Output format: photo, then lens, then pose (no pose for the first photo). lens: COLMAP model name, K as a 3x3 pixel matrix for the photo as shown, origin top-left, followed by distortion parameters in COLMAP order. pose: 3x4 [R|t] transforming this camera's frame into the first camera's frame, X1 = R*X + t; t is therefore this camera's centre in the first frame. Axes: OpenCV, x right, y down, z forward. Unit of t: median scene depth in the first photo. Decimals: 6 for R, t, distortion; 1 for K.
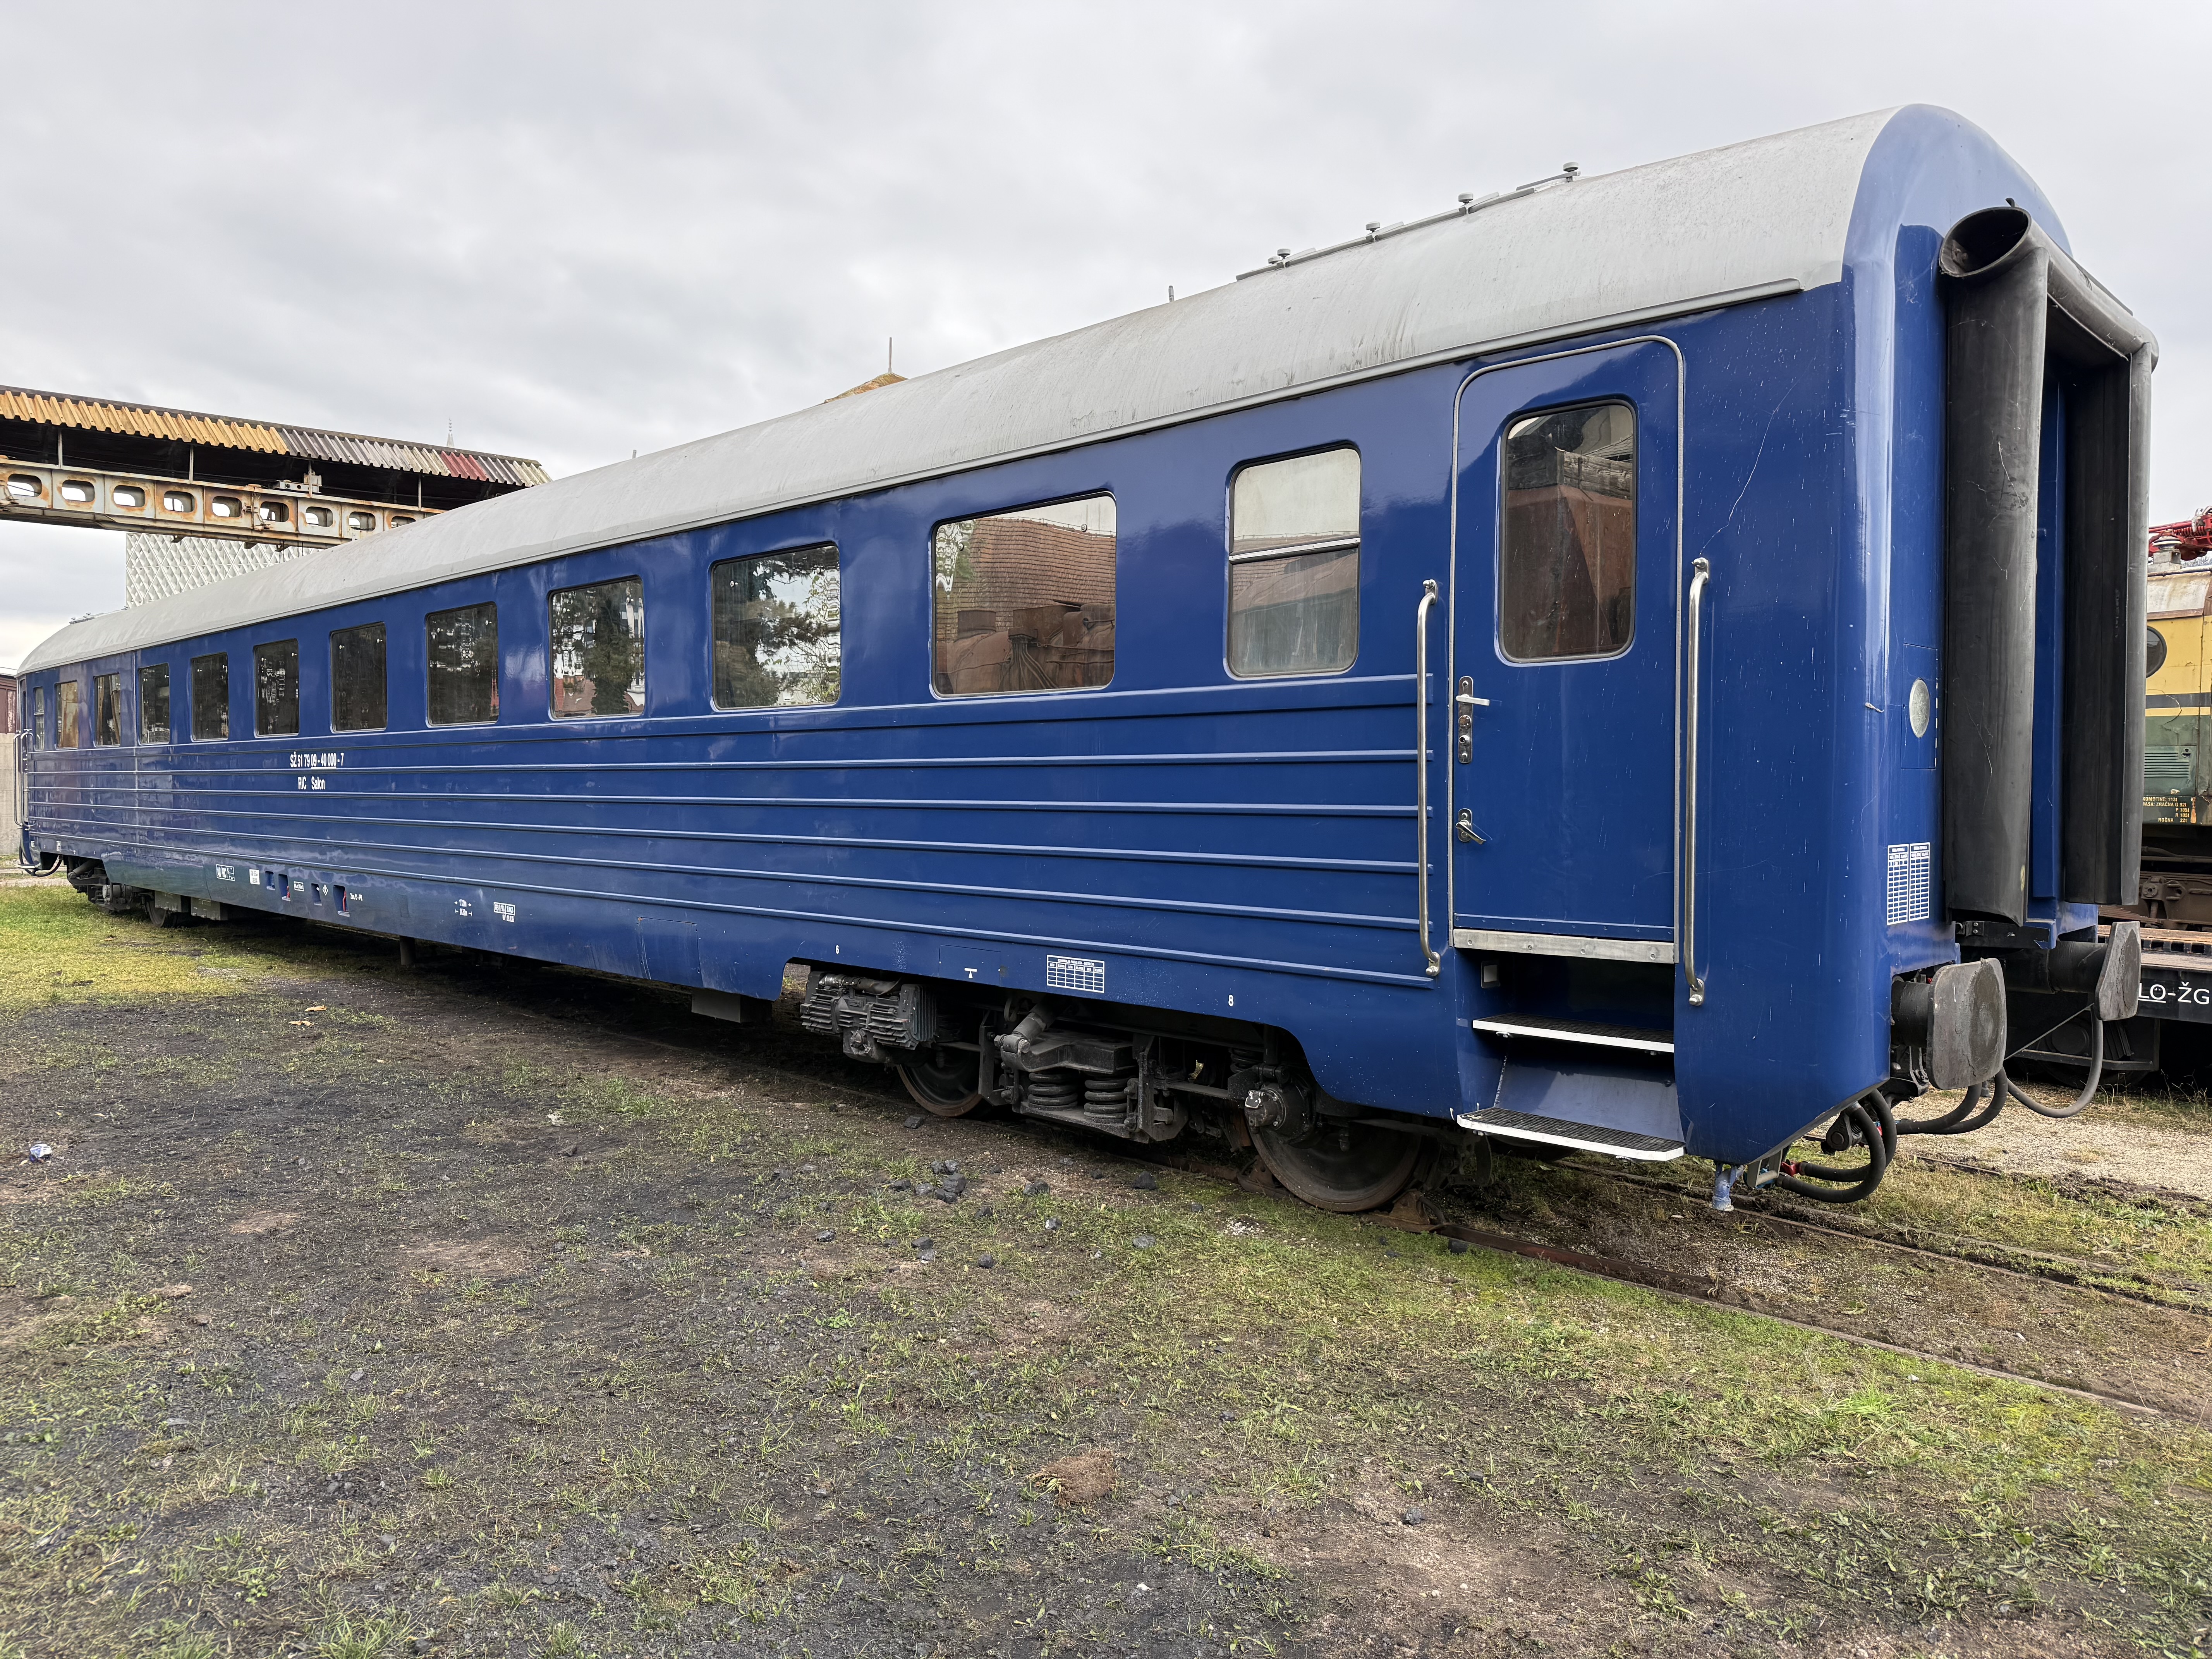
lens RADIAL K [[1520.6, 0, 1129.2], [0, 1520.6, 840.1], [0, 0, 1]] dist [0.121828, -0.191662]
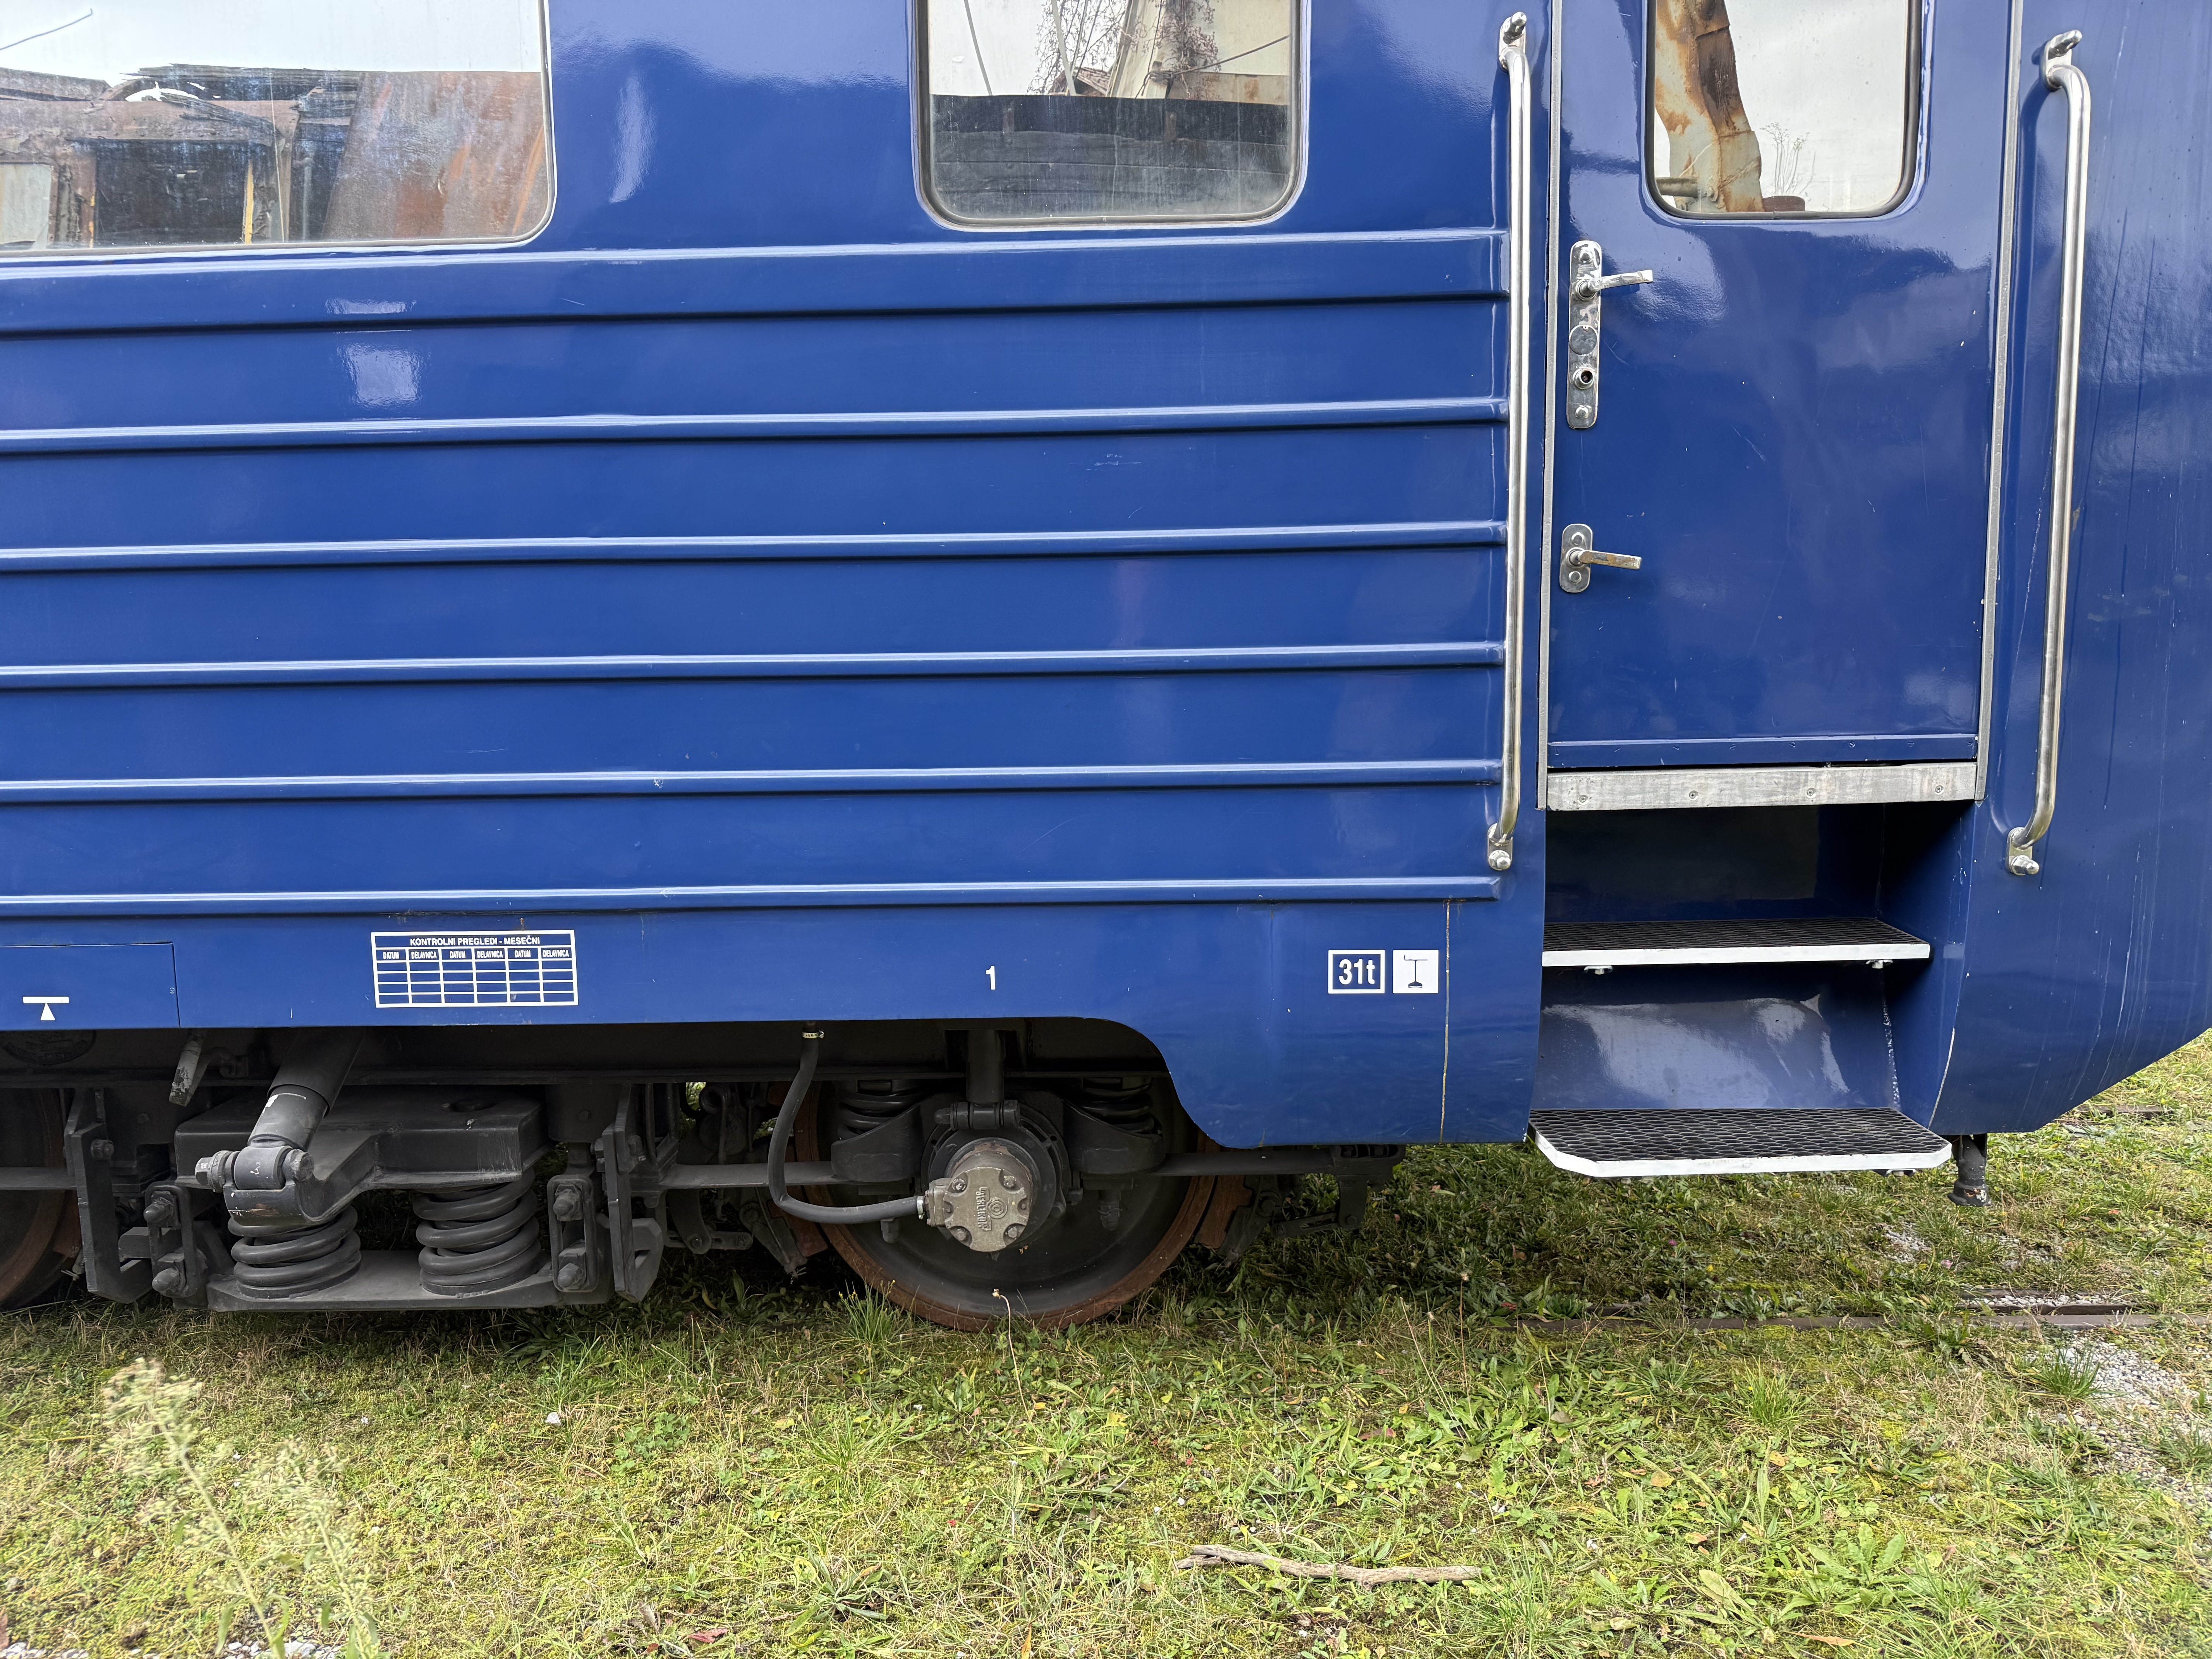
lens RADIAL K [[1520.6, 0, 1129.2], [0, 1520.6, 840.1], [0, 0, 1]] dist [0.121828, -0.191662]
pose [[0.725132, -0.102739, 0.680903, -0.218694], [0.036059, 0.993116, 0.111447, 0.018492], [-0.687665, -0.056261, 0.723845, 0.709584]]
